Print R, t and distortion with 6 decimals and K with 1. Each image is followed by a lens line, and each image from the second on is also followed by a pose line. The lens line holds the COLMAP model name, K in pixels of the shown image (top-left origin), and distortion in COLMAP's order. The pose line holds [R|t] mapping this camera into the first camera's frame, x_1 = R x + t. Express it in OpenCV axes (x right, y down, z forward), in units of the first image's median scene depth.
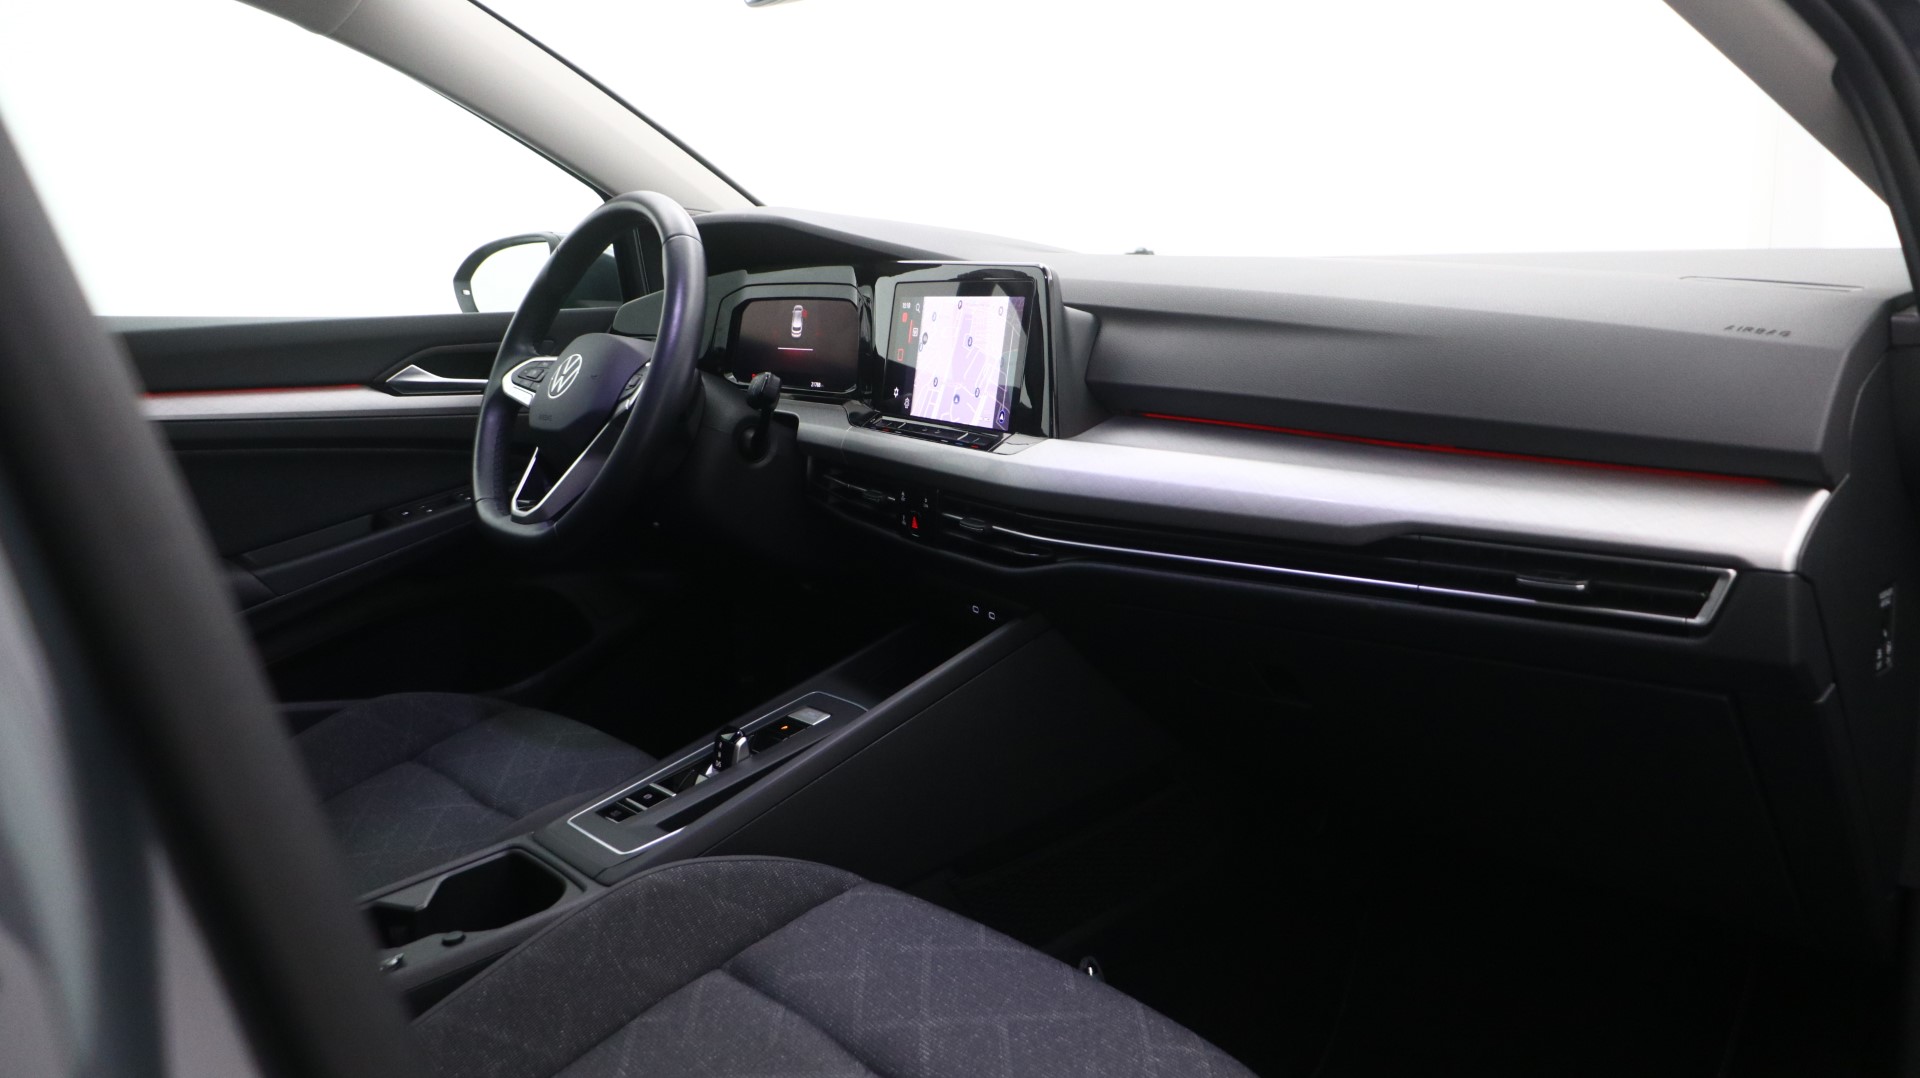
lens RADIAL K [[1564.0, 0, 962.1], [0, 1564.0, 547.1], [0, 0, 1]] dist [-0.010299, -0.000713]
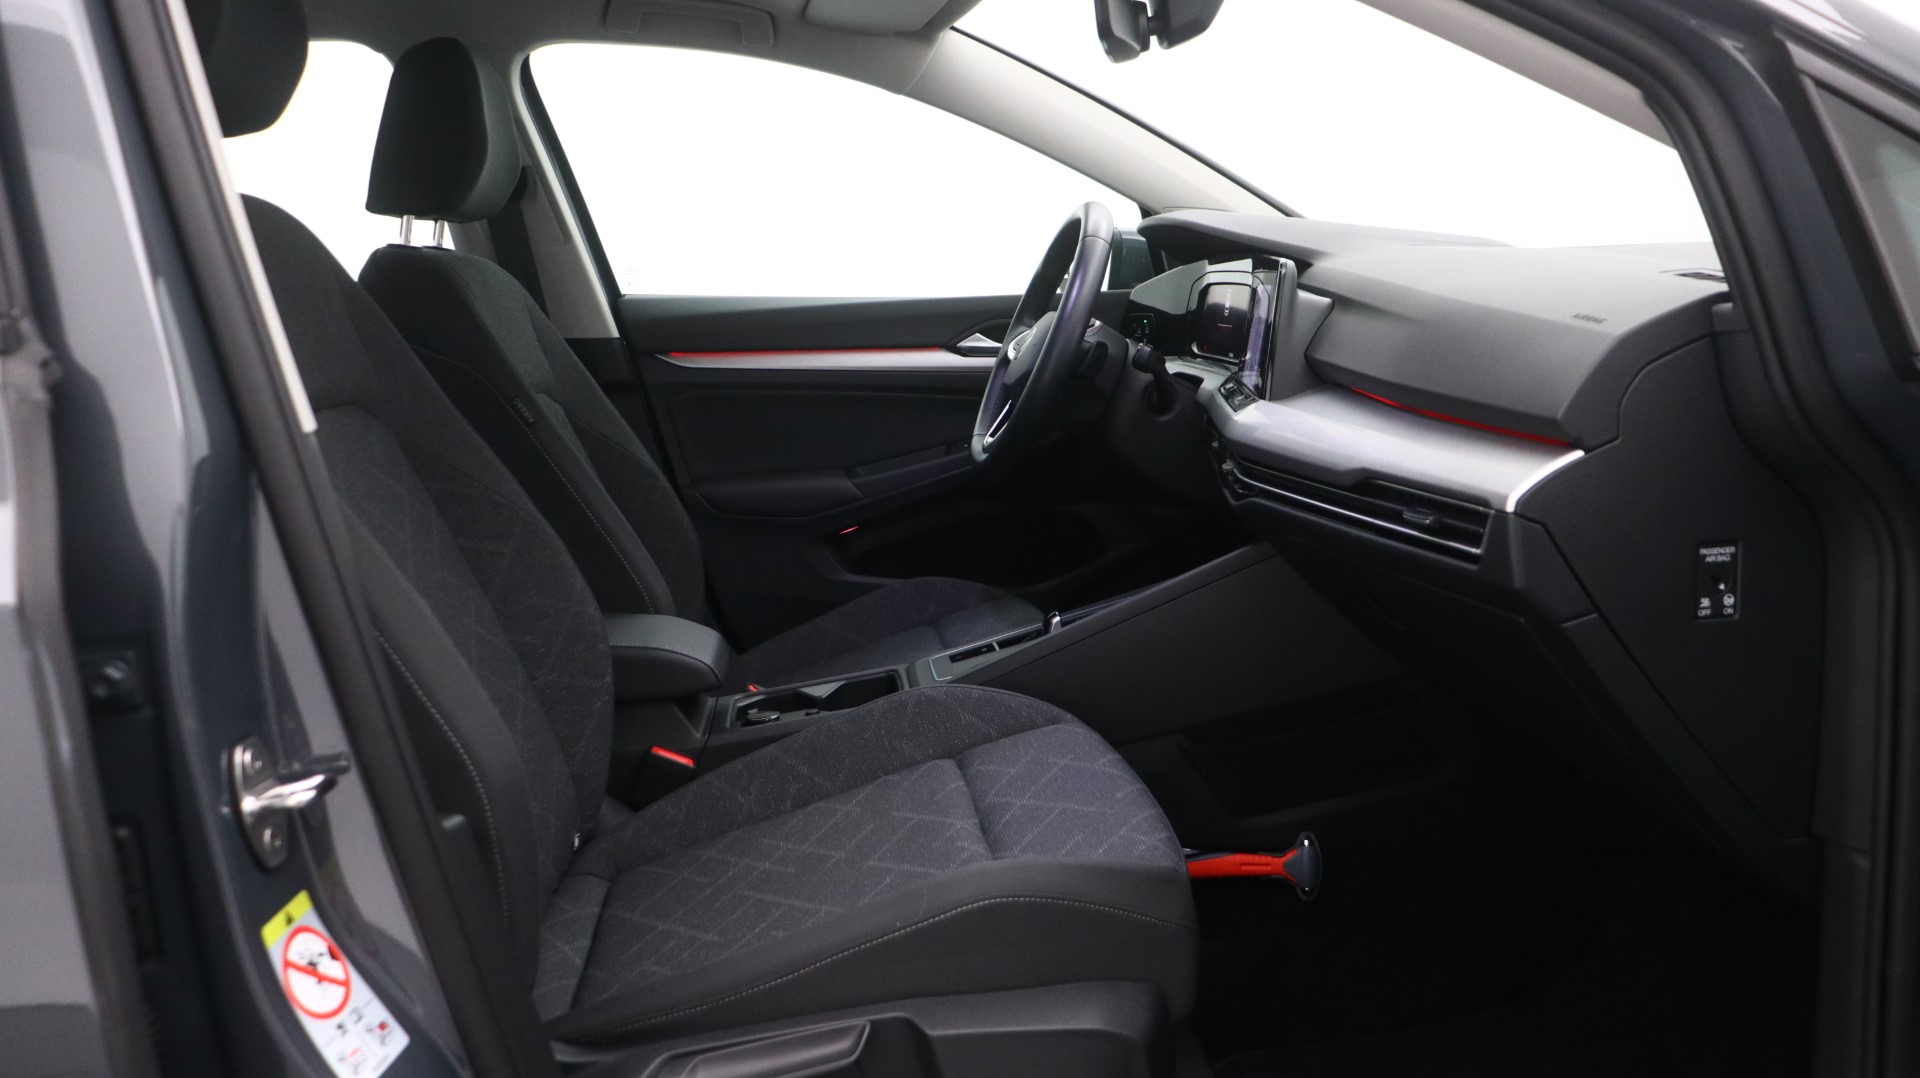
lens RADIAL K [[1564.0, 0, 957.3], [0, 1564.0, 534.1], [0, 0, 1]] dist [-0.010299, -0.000713]
pose [[0.841630, 0.083171, -0.533612, 0.477823], [-0.079083, 0.996399, 0.030571, 0.017507], [0.534233, 0.016470, 0.845177, -0.167582]]
